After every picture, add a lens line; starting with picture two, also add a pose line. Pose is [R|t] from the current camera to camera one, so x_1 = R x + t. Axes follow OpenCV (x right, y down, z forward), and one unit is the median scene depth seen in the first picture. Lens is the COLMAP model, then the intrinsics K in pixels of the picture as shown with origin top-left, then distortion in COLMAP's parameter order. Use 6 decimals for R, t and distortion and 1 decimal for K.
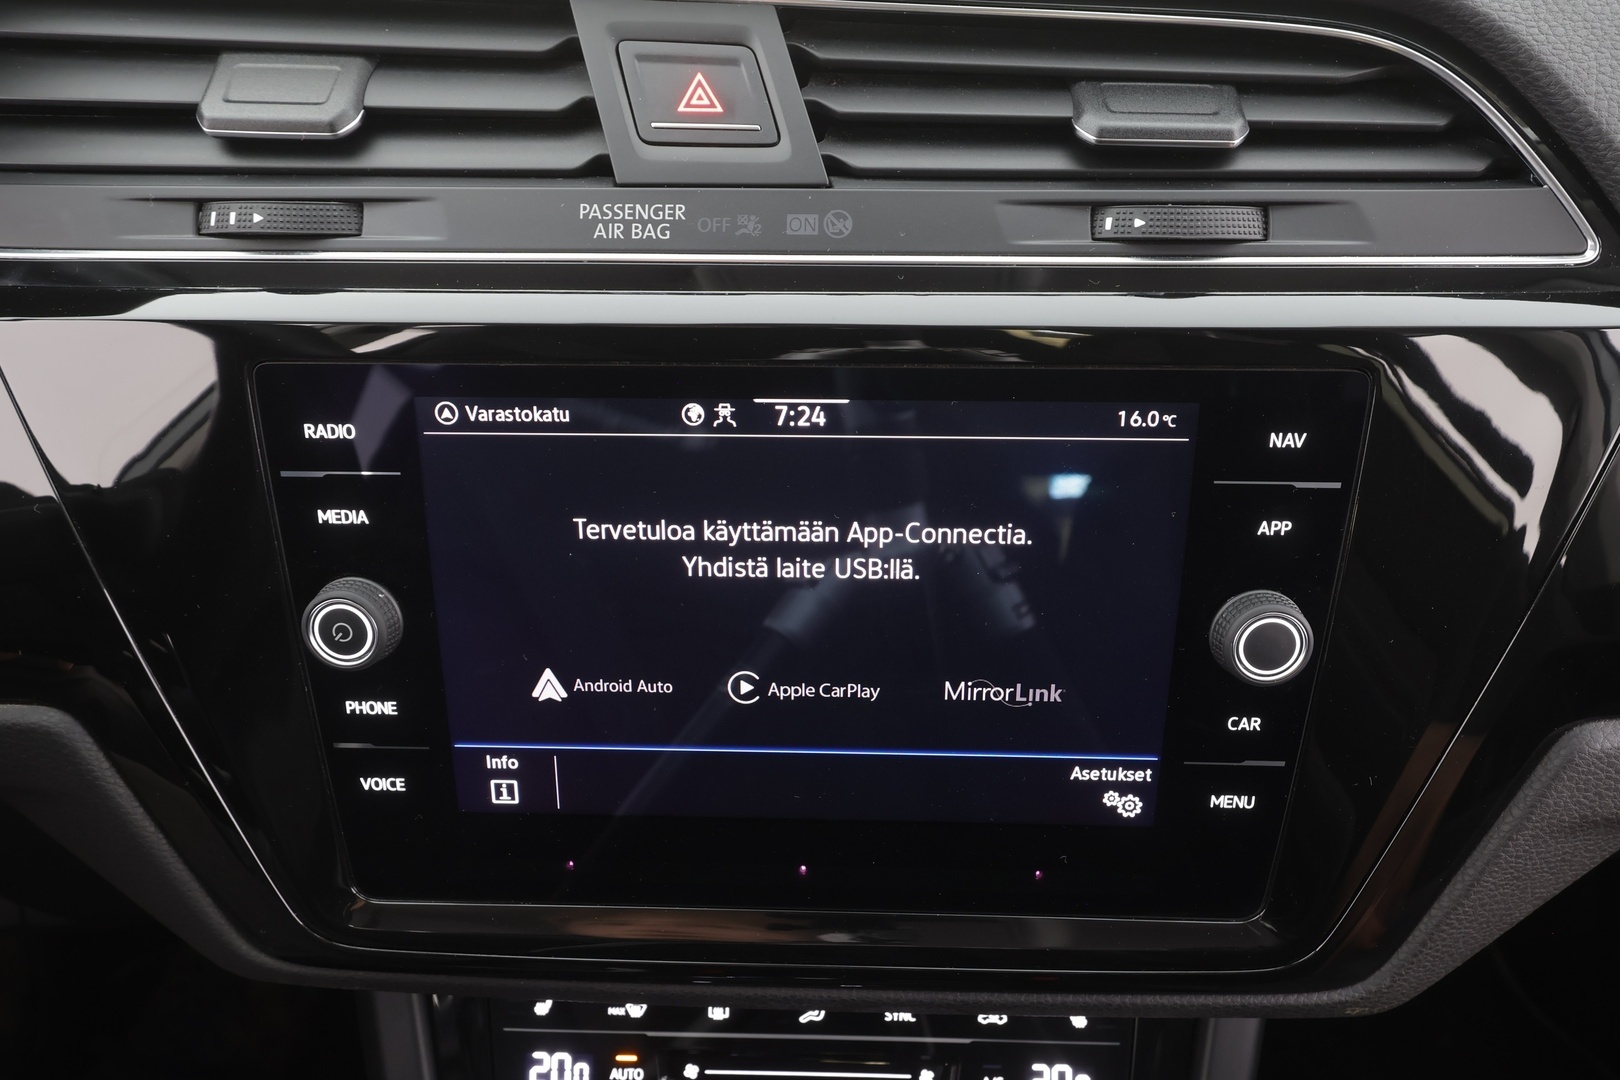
lens RADIAL K [[1133.0, 0, 810.7], [0, 1133.0, 546.4], [0, 0, 1]] dist [0.005928, -0.000137]
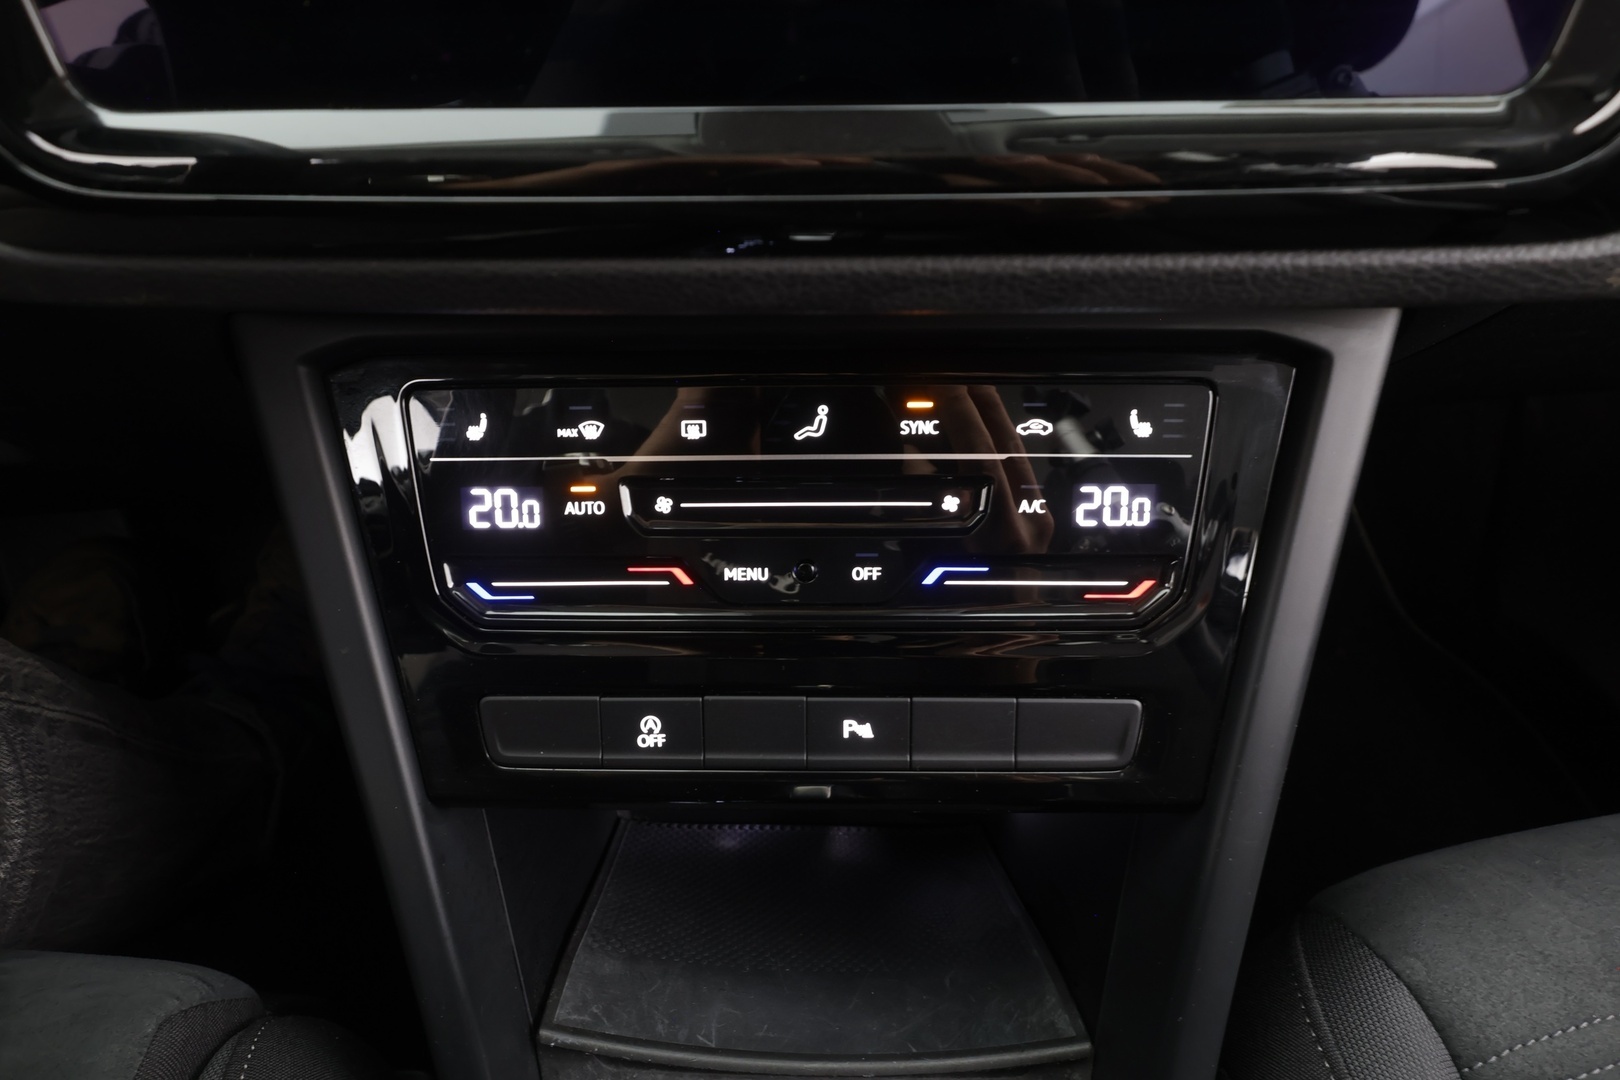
lens RADIAL K [[840.6, 0, 816.1], [0, 840.6, 533.9], [0, 0, 1]] dist [0.003321, -0.000302]
pose [[0.999848, -0.016218, 0.006469, 0.000849], [0.014680, 0.981380, 0.191514, 0.520400], [-0.009454, -0.191389, 0.981469, 0.561821]]
